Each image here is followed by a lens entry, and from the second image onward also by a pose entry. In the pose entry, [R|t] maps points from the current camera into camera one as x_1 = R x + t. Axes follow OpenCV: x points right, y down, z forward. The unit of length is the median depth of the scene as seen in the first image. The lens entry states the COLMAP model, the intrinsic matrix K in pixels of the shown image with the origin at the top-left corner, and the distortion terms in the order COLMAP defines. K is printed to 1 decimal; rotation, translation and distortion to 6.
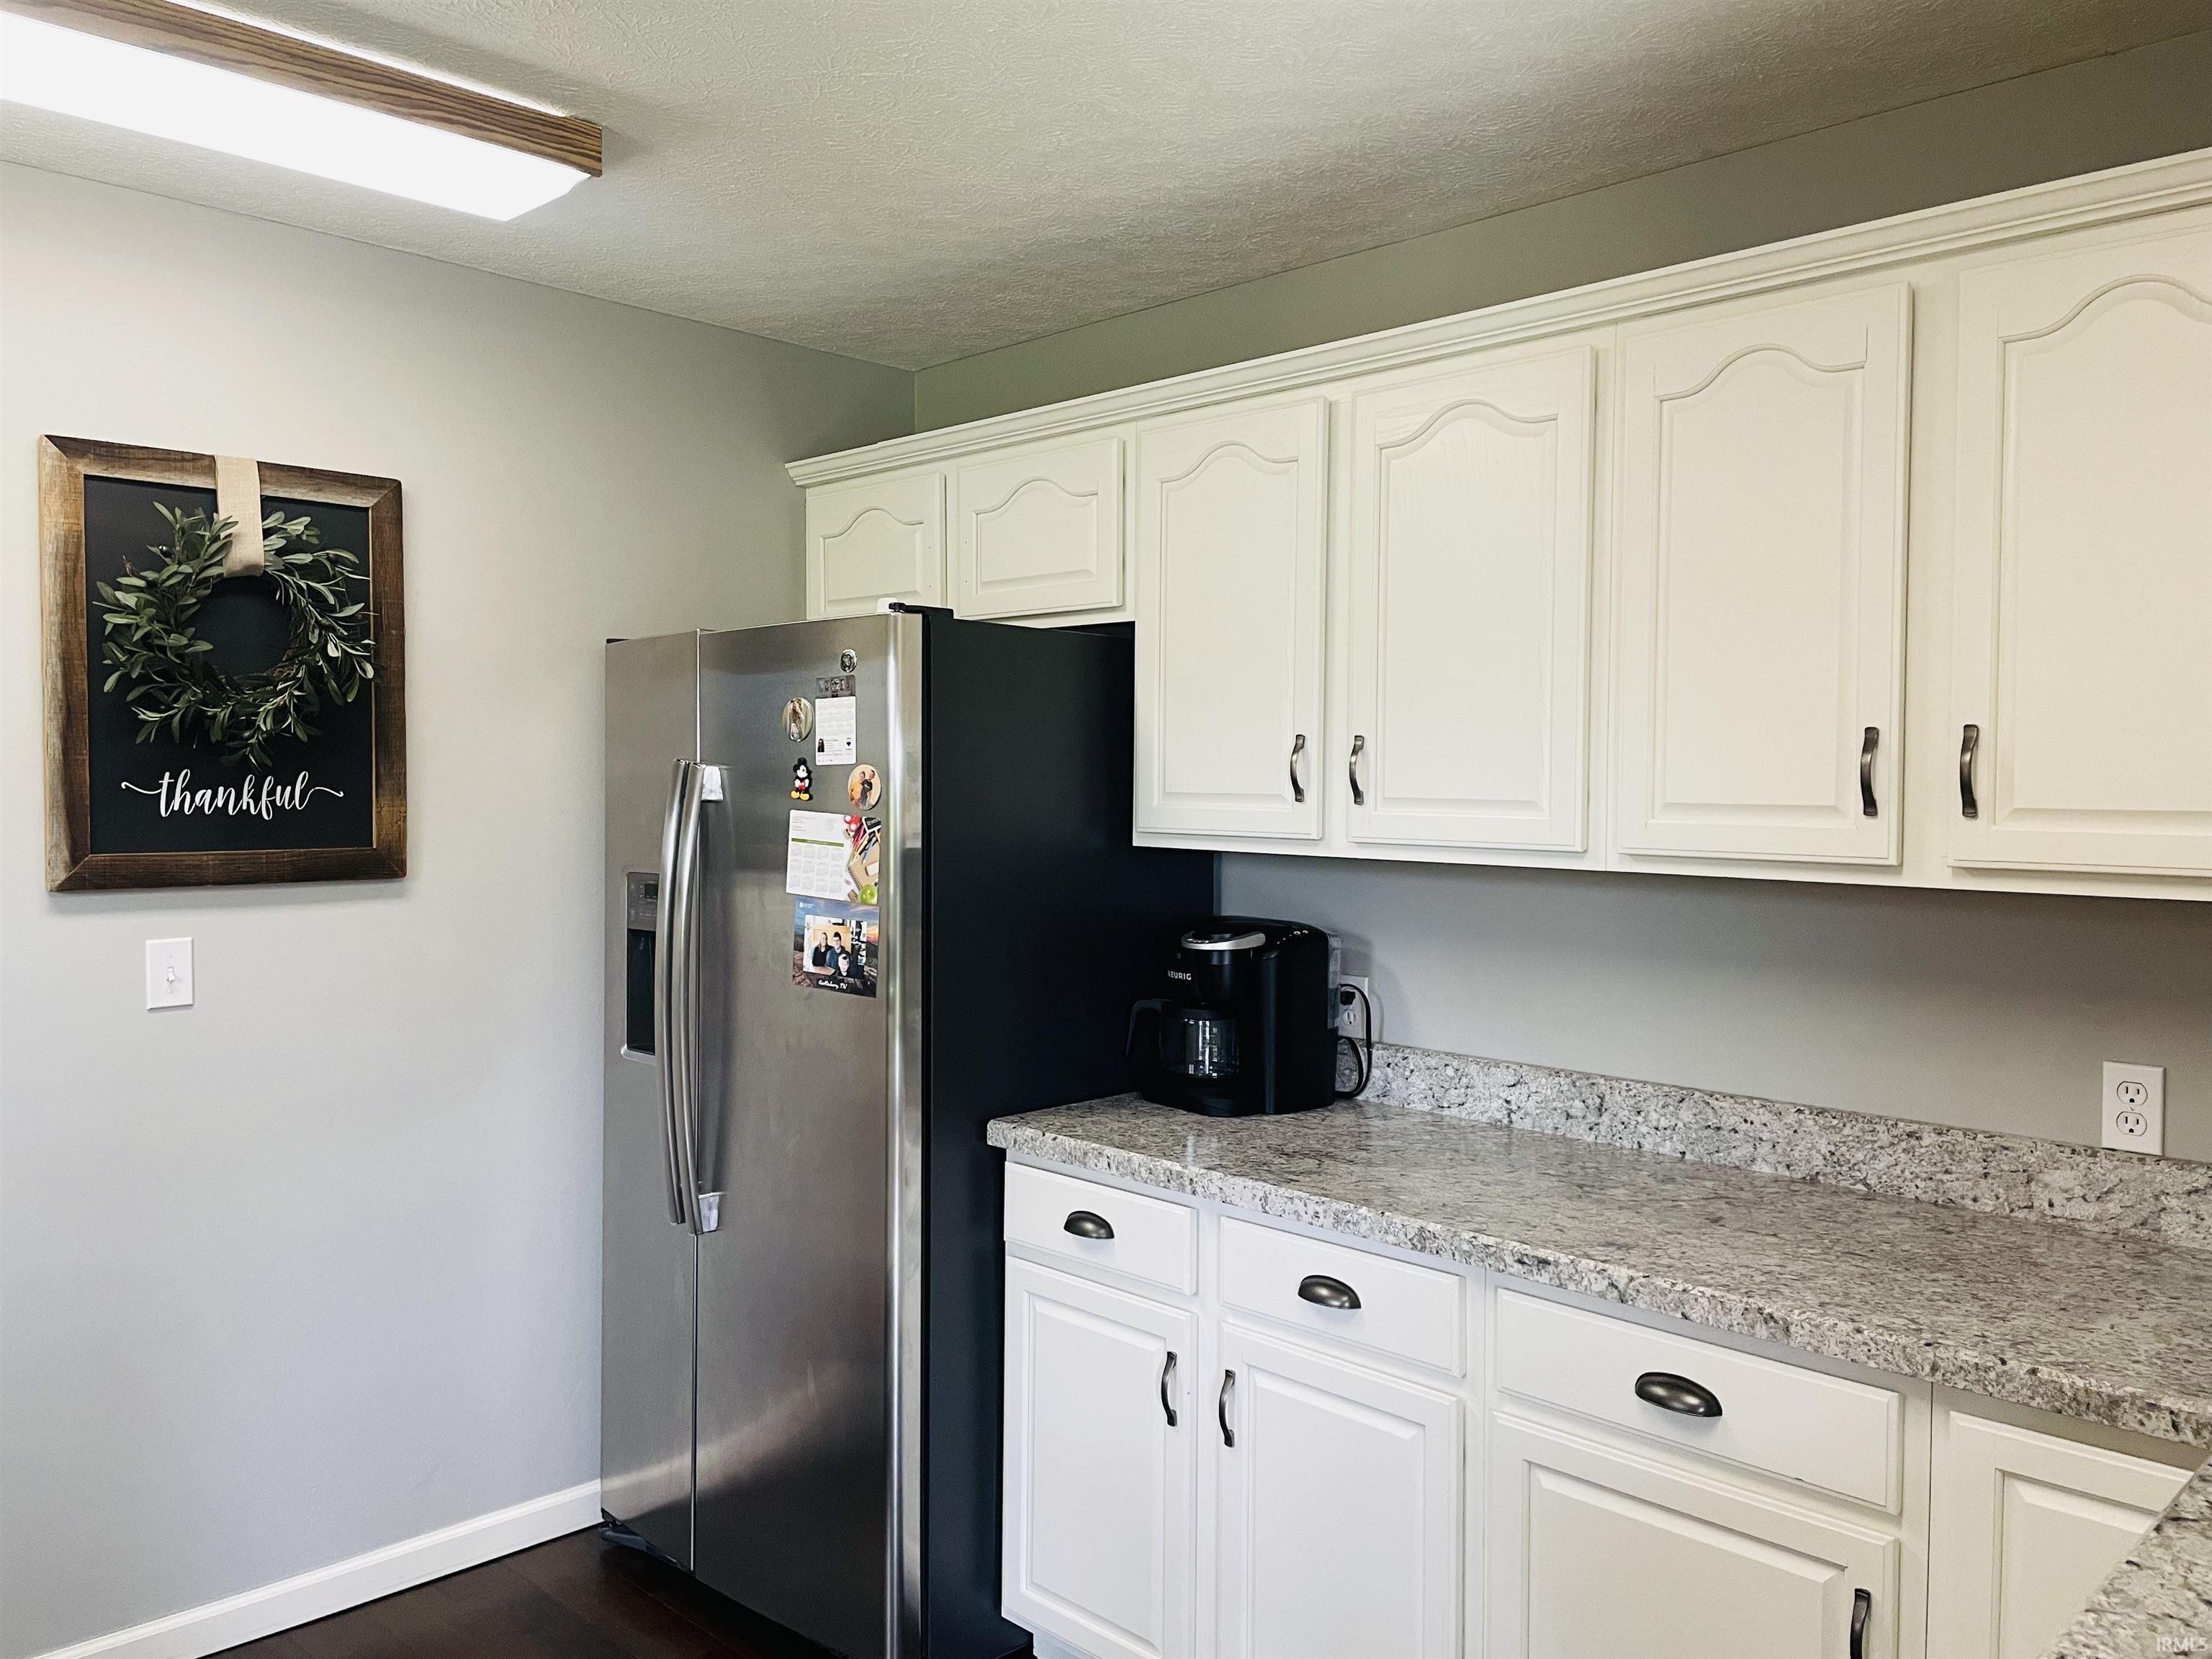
lens RADIAL K [[1649.9, 0, 1089.9], [0, 1649.9, 835.8], [0, 0, 1]] dist [0.081203, -0.107072]
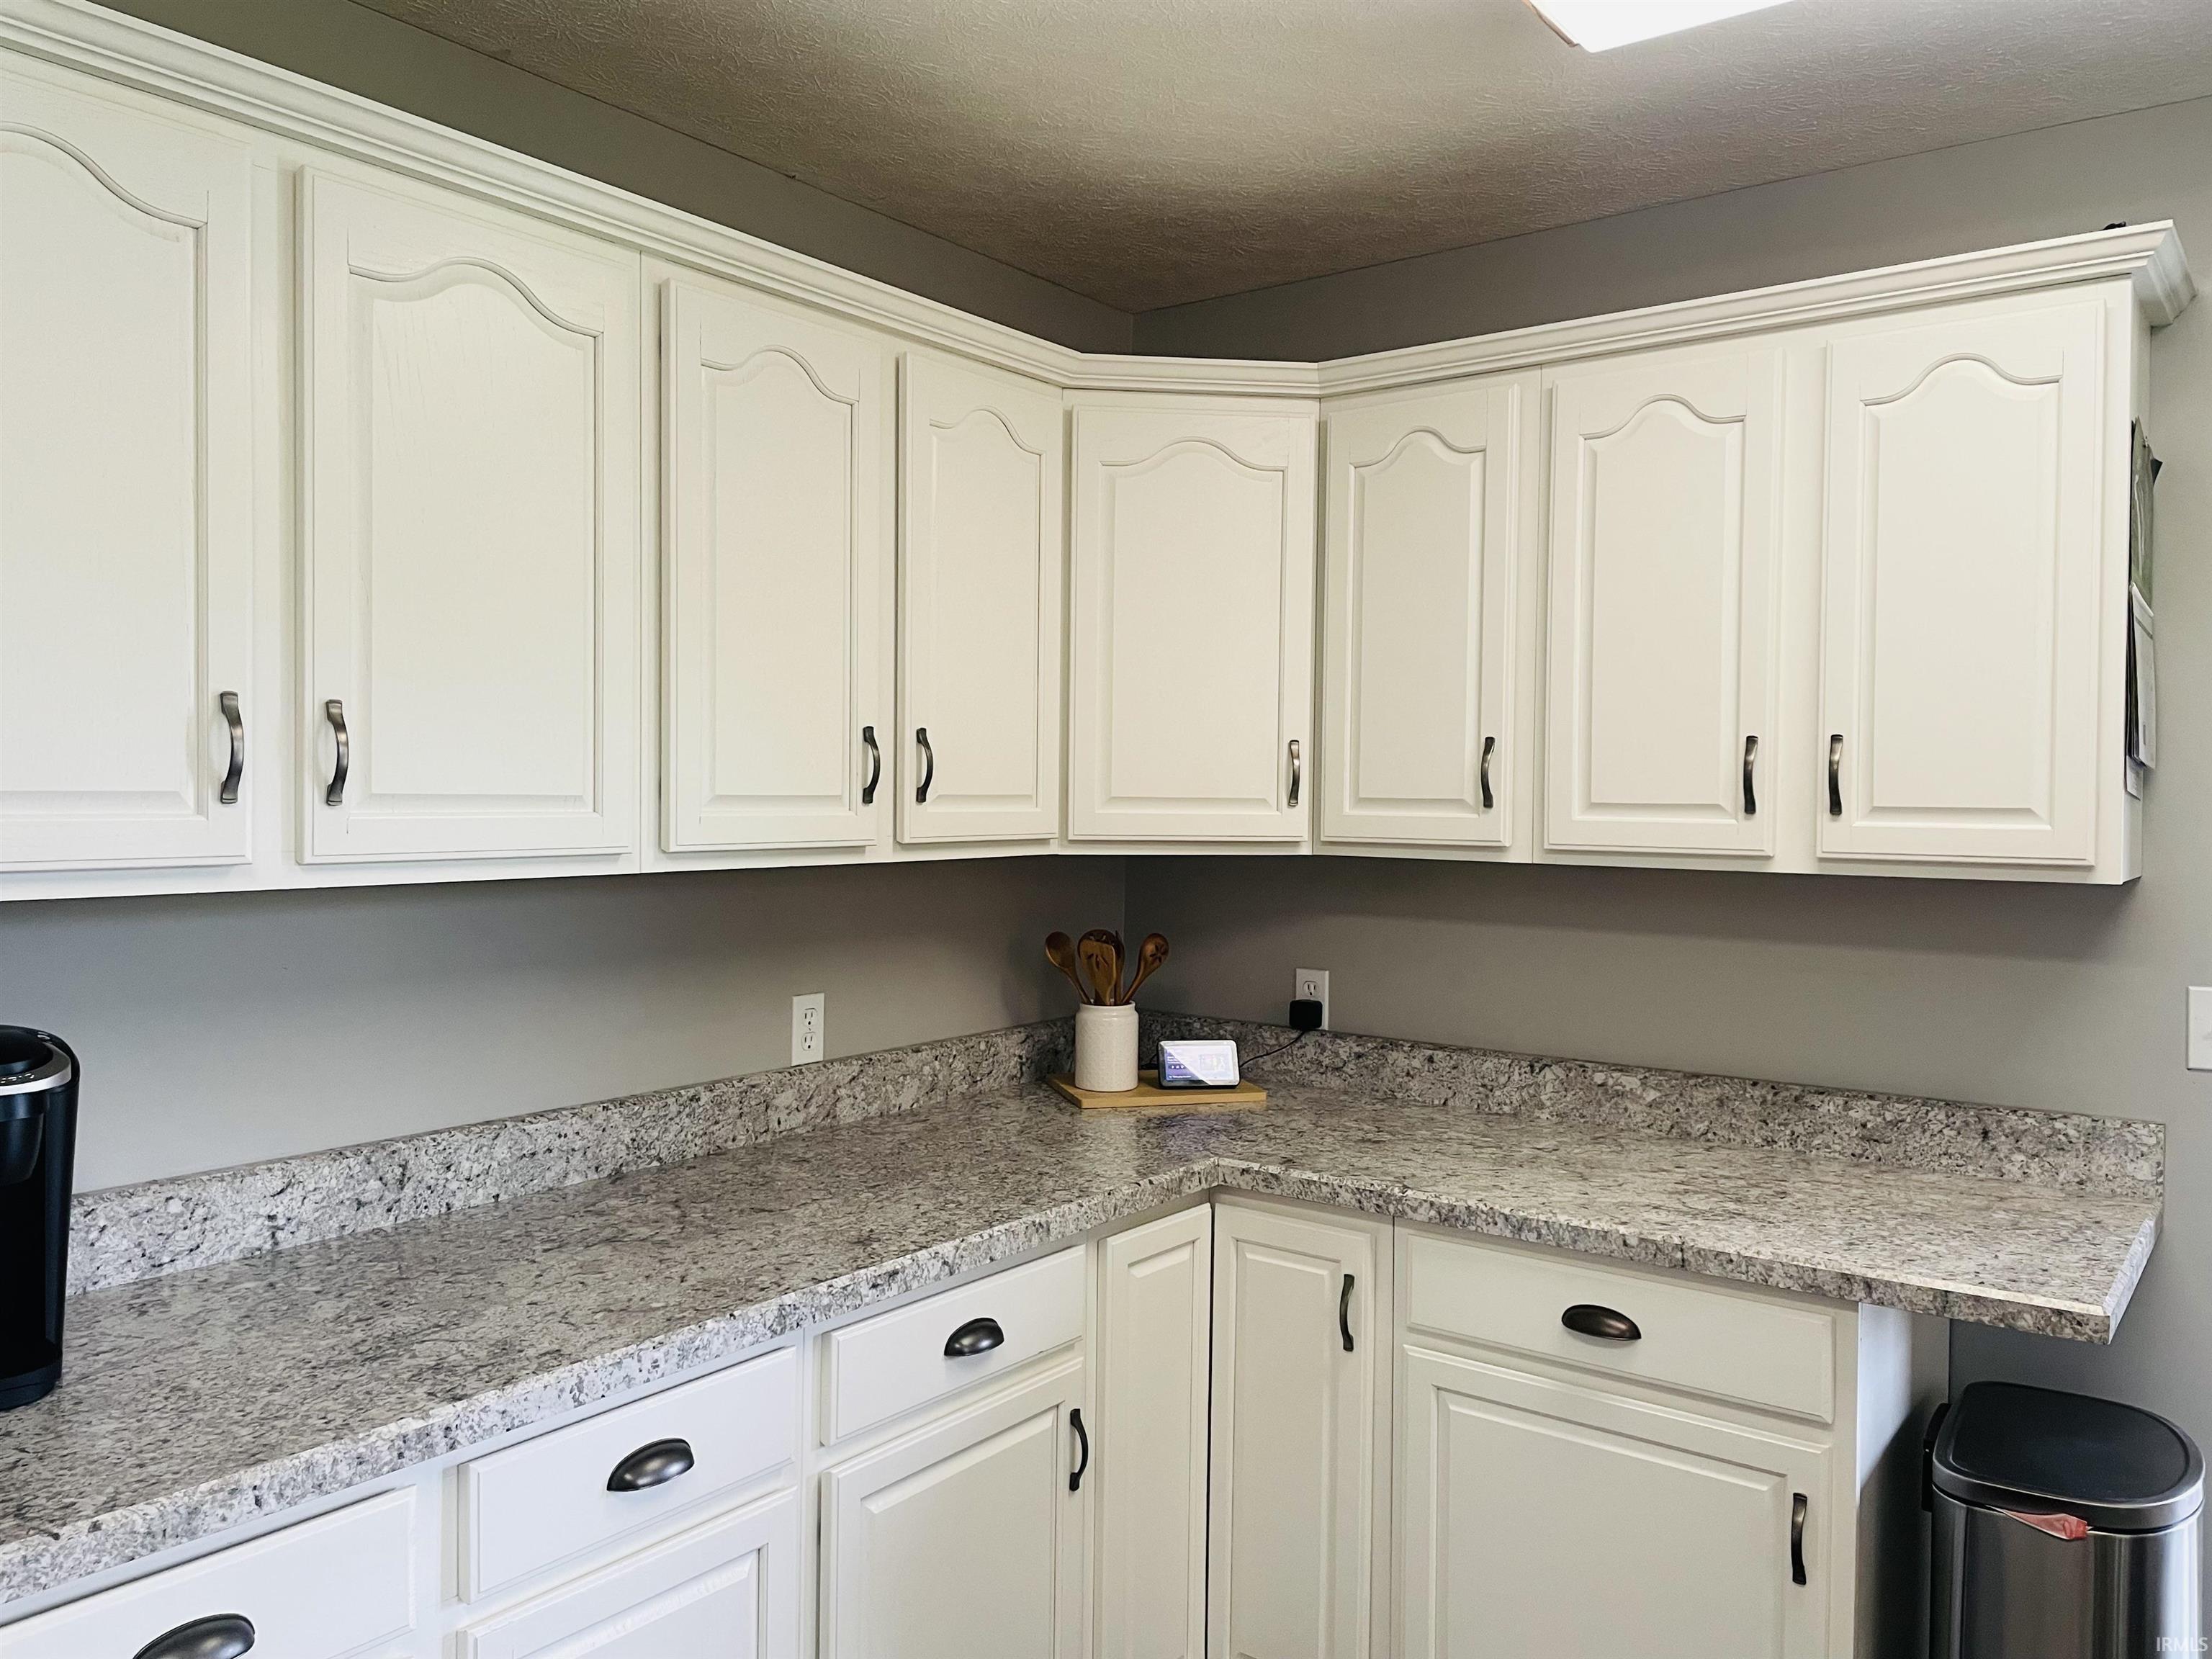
lens RADIAL K [[1649.9, 0, 1100.5], [0, 1649.9, 836.6], [0, 0, 1]] dist [0.081203, -0.107072]
pose [[-0.131759, -0.043553, 0.990325, -0.565717], [0.026024, 0.998538, 0.047377, -0.032252], [-0.990940, 0.032015, -0.130433, 0.827306]]
